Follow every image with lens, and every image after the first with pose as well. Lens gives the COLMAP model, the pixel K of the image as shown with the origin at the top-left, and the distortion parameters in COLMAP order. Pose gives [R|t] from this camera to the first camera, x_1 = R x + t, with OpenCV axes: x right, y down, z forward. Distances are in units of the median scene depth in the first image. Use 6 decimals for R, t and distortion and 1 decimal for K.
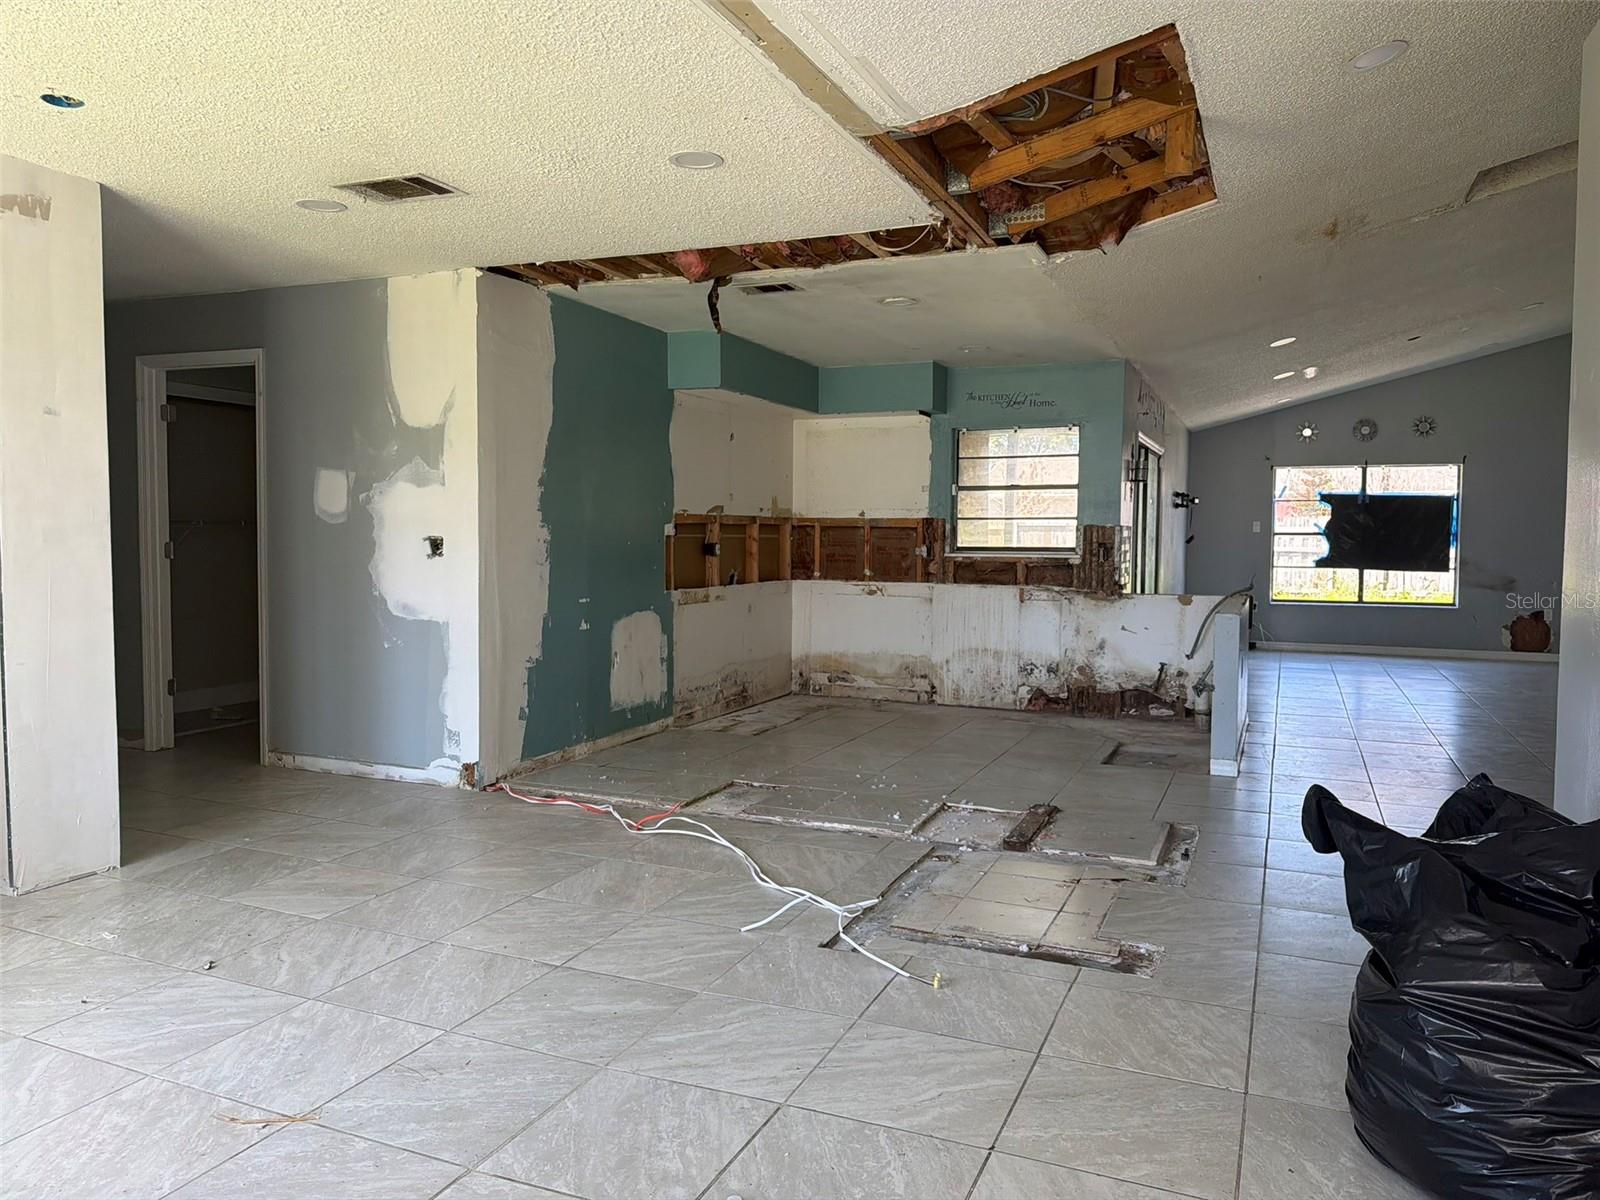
lens RADIAL K [[1128.1, 0, 795.2], [0, 1128.1, 593.5], [0, 0, 1]] dist [0.012136, -0.005506]
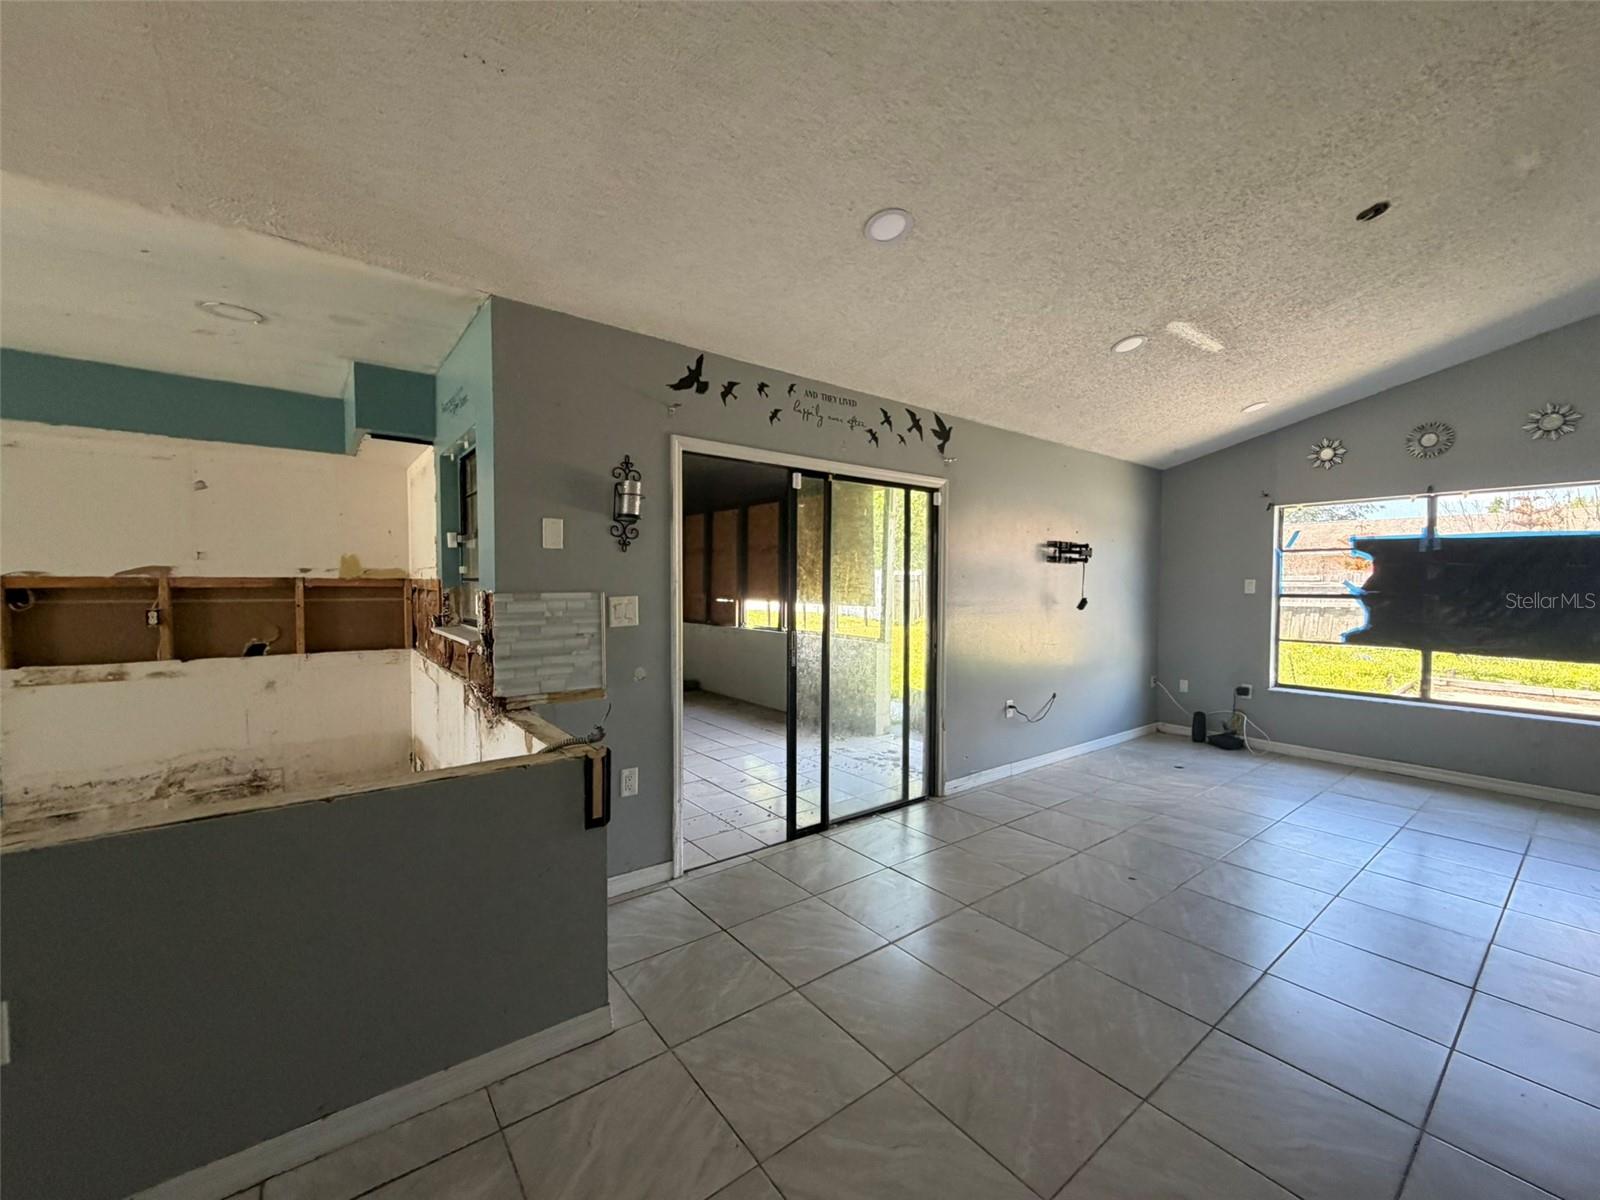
lens RADIAL K [[633.8, 0, 796.5], [0, 633.8, 602.5], [0, 0, 1]] dist [-0.000285, 0.000196]
pose [[0.875134, 0.011782, -0.483738, 0.374017], [-0.025366, 0.999446, -0.021547, -0.033666], [0.483216, 0.031127, 0.874948, 0.520461]]
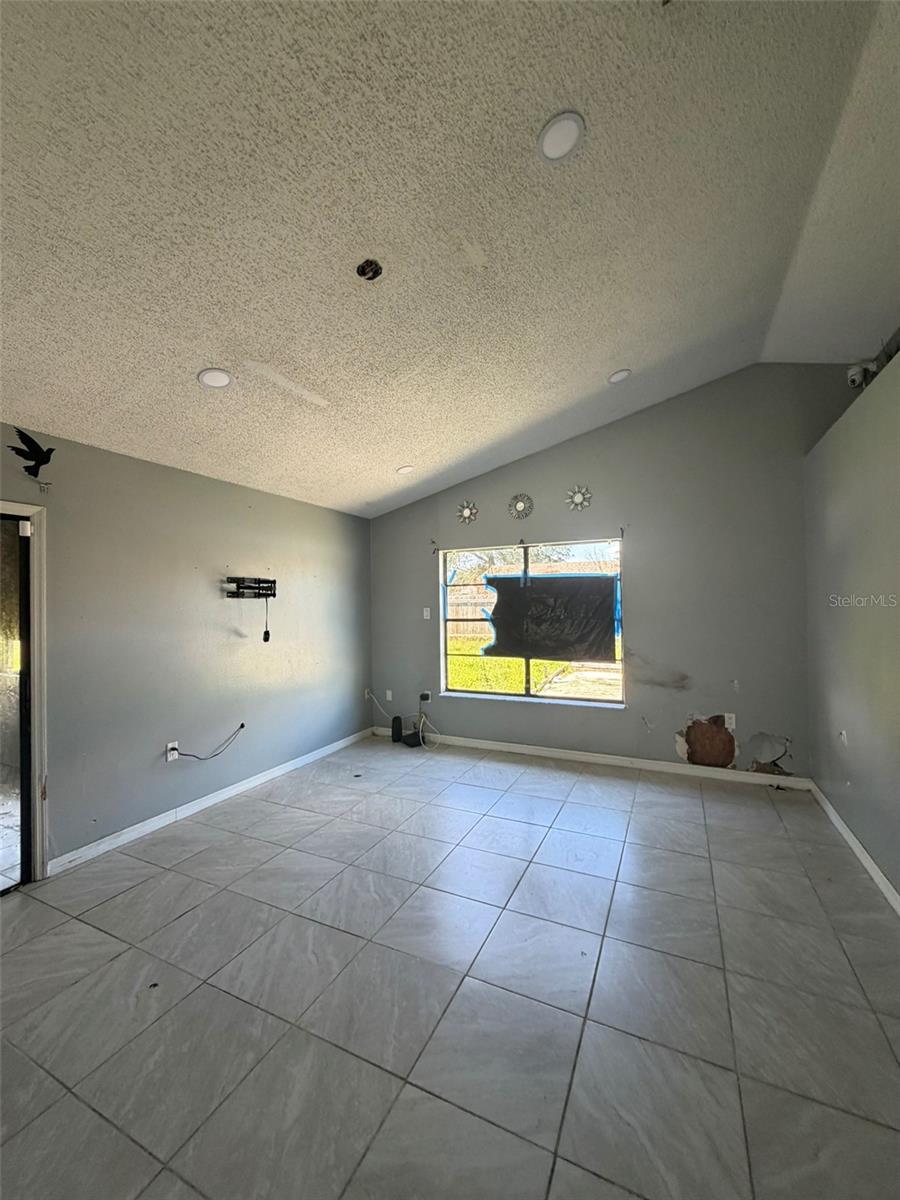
lens RADIAL K [[475.4, 0, 447.9], [0, 475.4, 595.7], [0, 0, 1]] dist [-0.000285, 0.000196]
pose [[0.999020, -0.022652, -0.038037, 0.474537], [0.019947, 0.997344, -0.070052, -0.048592], [0.039522, 0.069224, 0.996818, 0.643899]]
